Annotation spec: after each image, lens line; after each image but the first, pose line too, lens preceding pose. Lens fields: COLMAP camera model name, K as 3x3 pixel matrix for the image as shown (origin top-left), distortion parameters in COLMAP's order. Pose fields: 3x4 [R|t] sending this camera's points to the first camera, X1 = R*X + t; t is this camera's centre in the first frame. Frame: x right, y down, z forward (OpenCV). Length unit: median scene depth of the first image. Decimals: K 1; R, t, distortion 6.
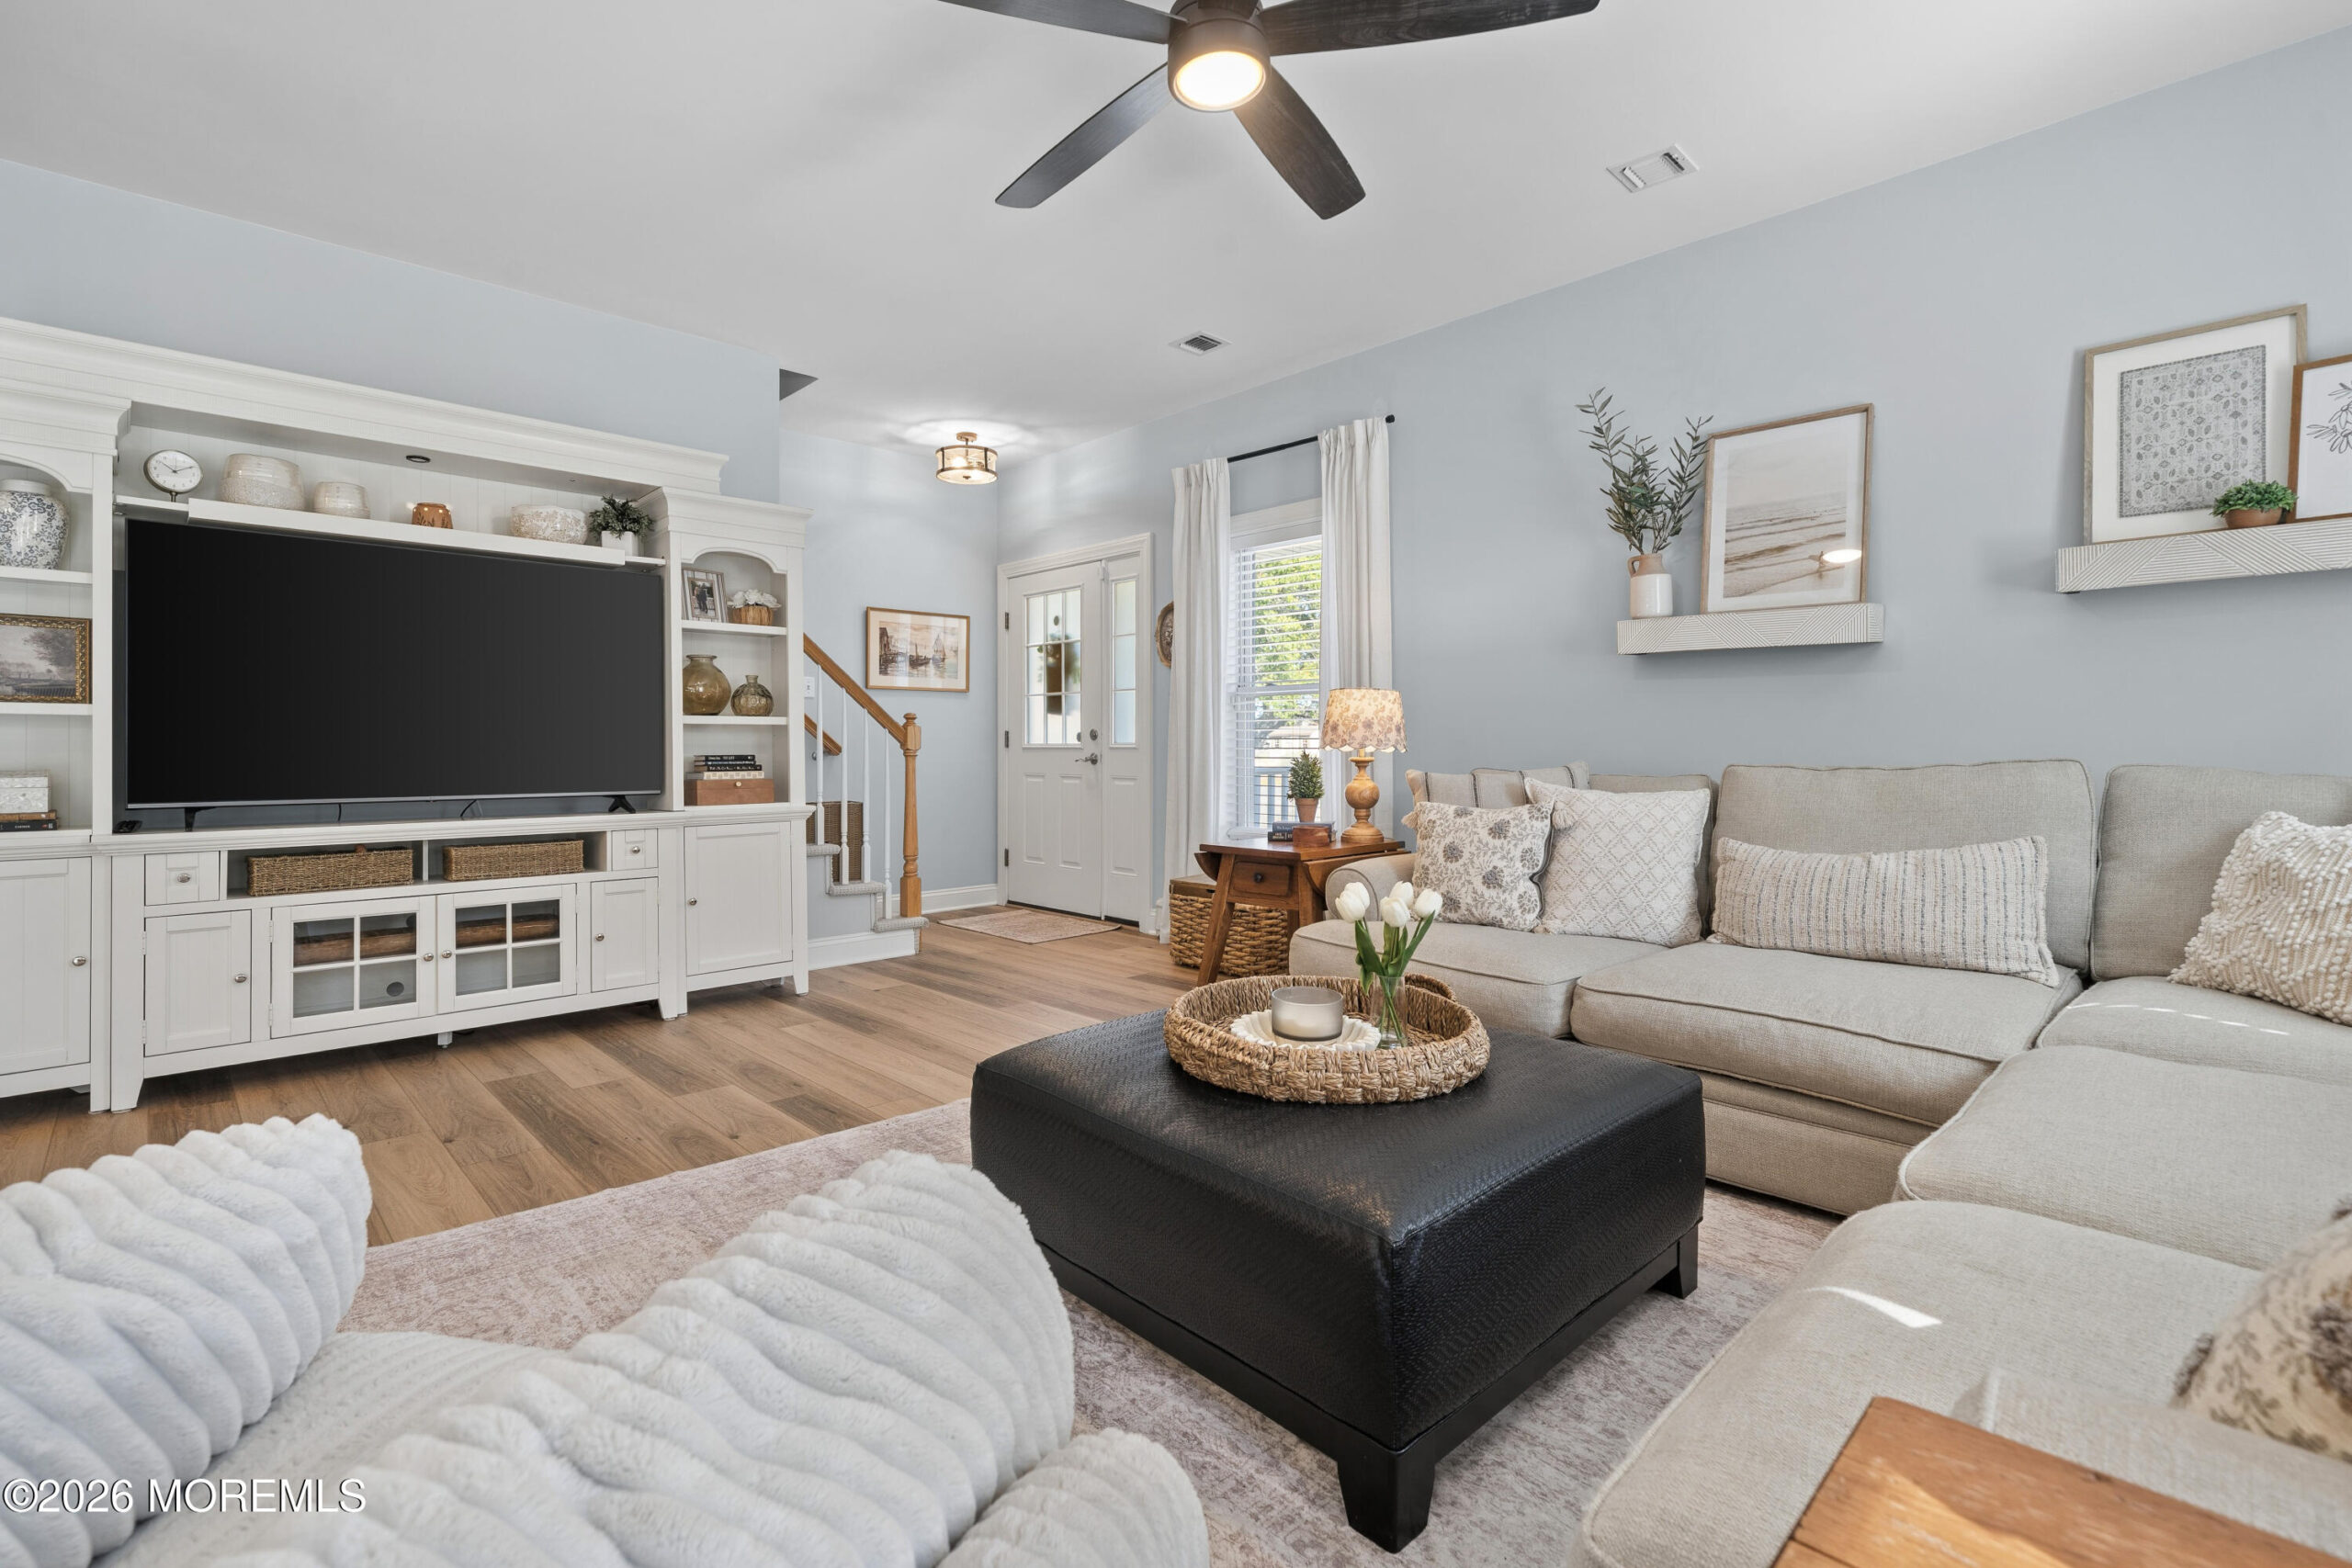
lens RADIAL K [[1068.9, 0, 1188.4], [0, 1068.9, 760.6], [0, 0, 1]] dist [-0.003281, -0.000219]
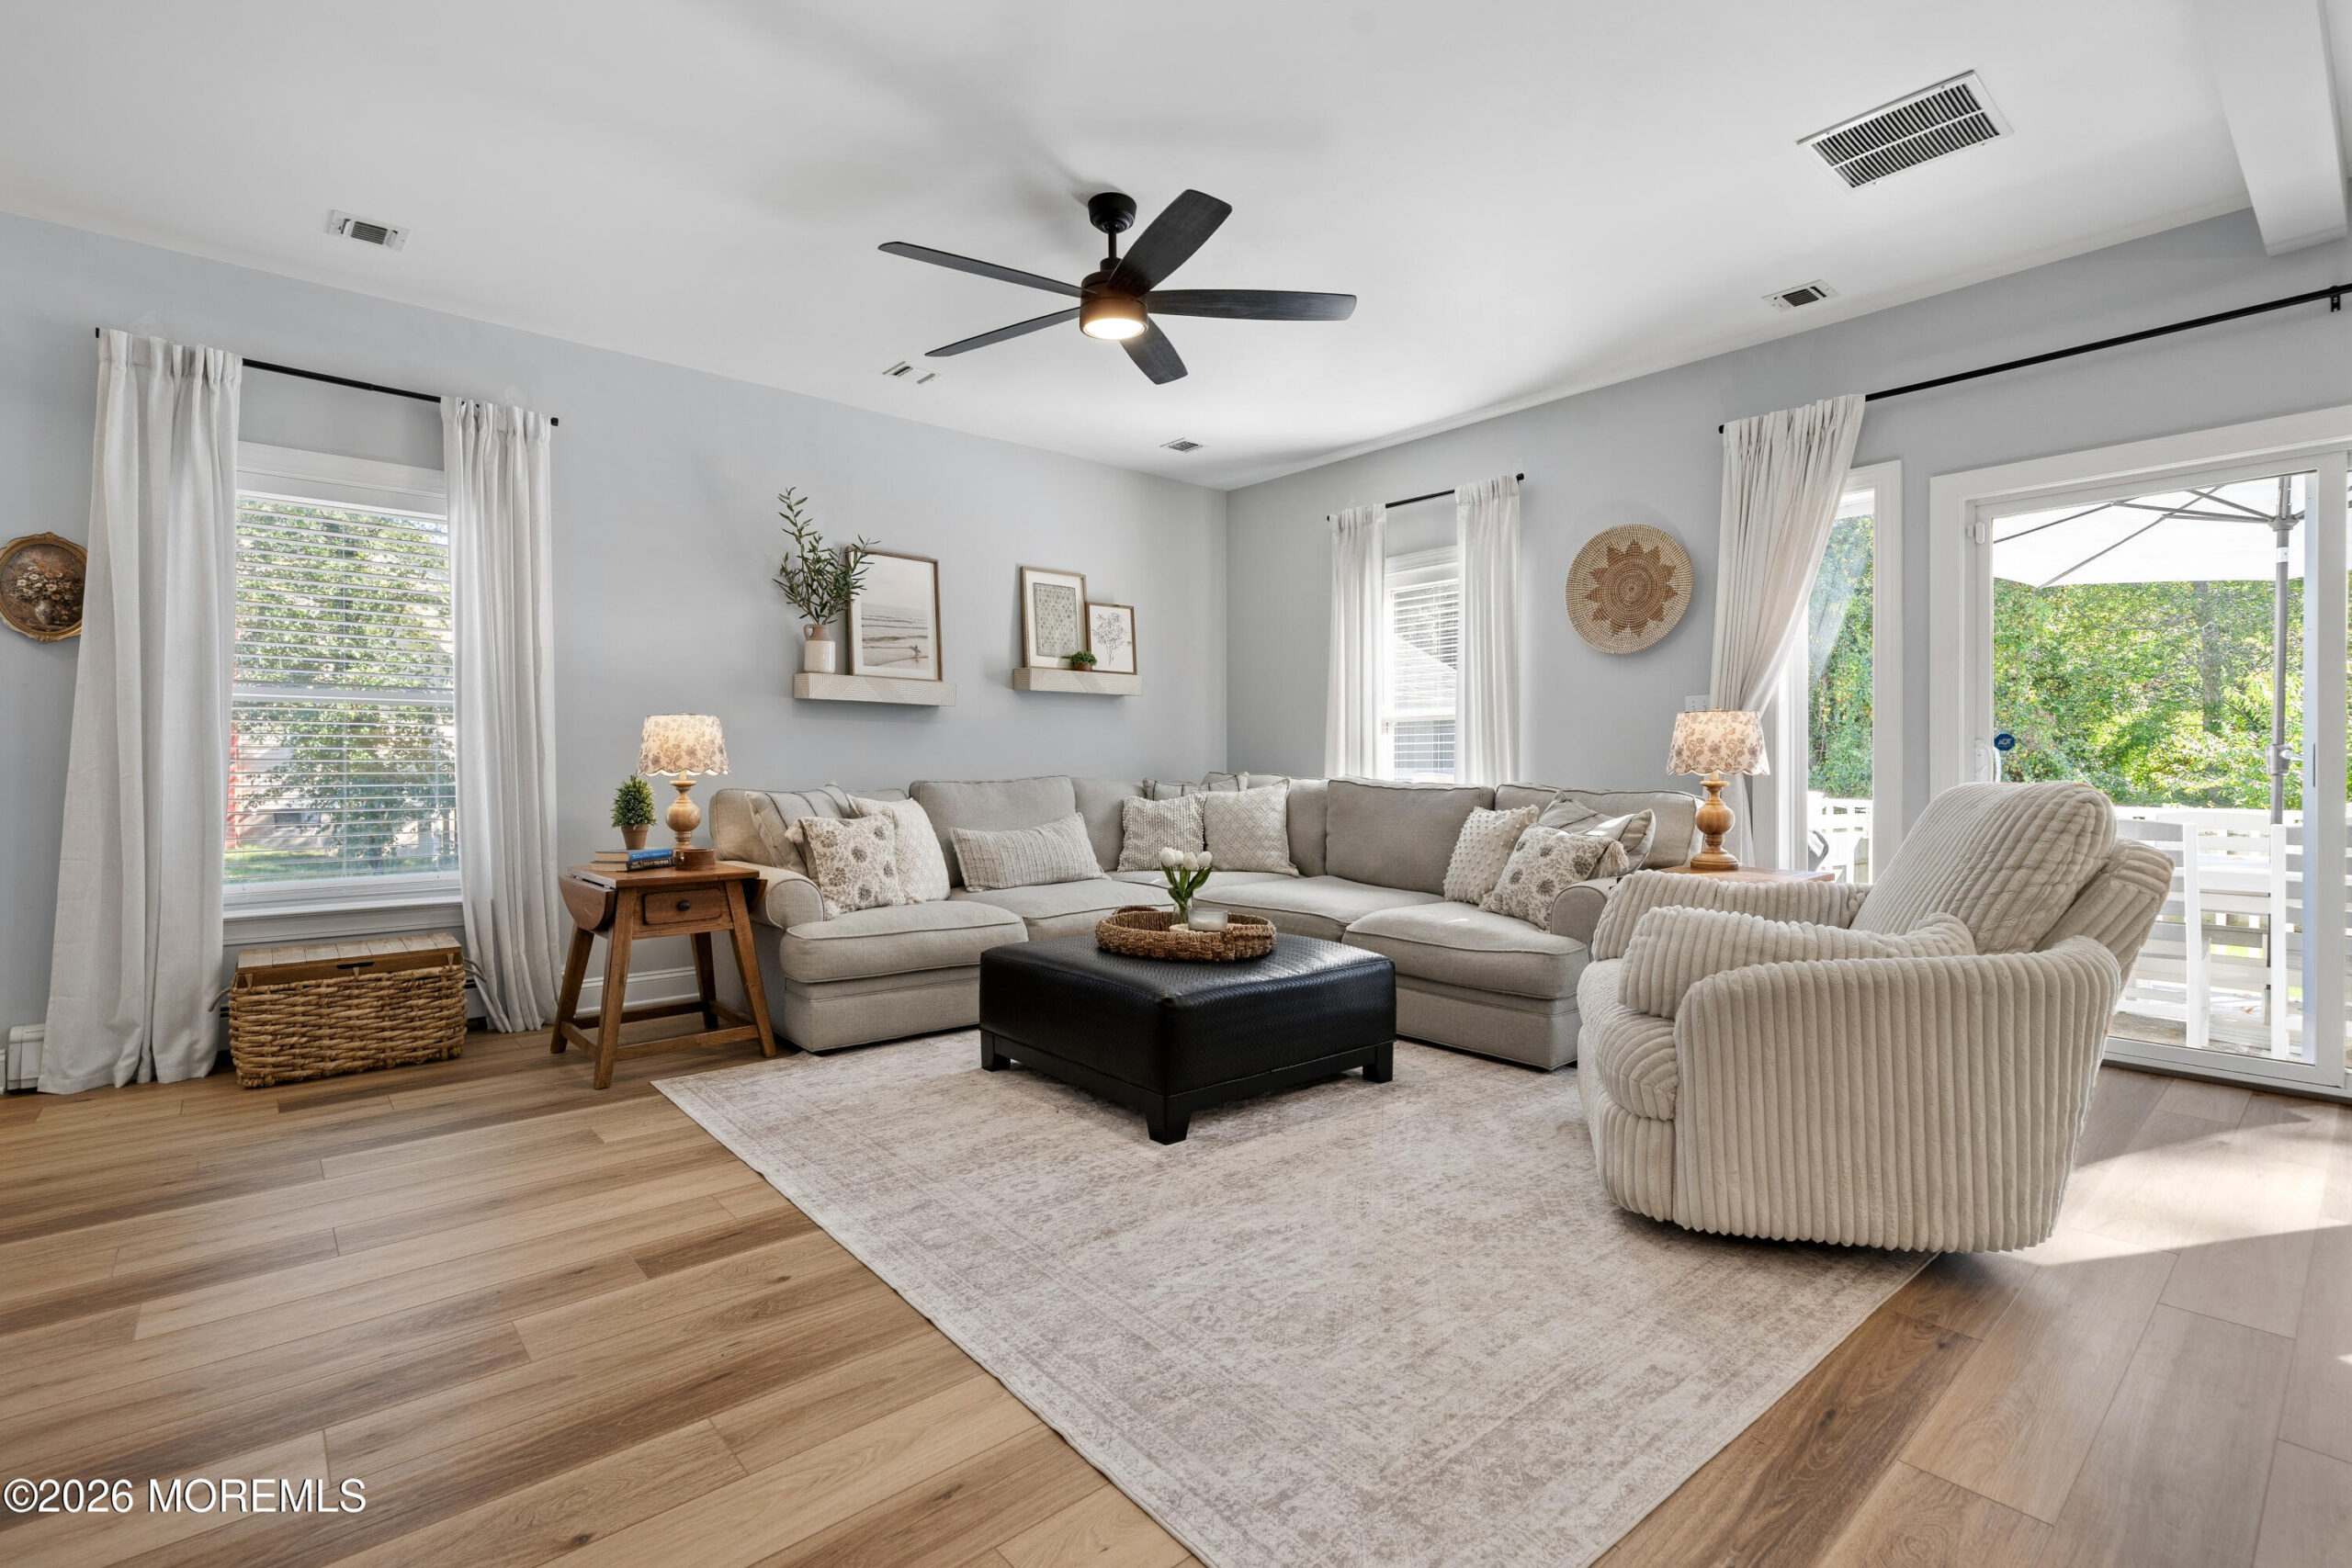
lens RADIAL K [[1066.3, 0, 1165.3], [0, 1066.3, 773.5], [0, 0, 1]] dist [0.001302, 0.000593]
pose [[0.057070, -0.008592, 0.998333, -1.026170], [0.010374, 0.999914, 0.008013, -0.016530], [-0.998316, 0.009900, 0.057154, 0.584875]]
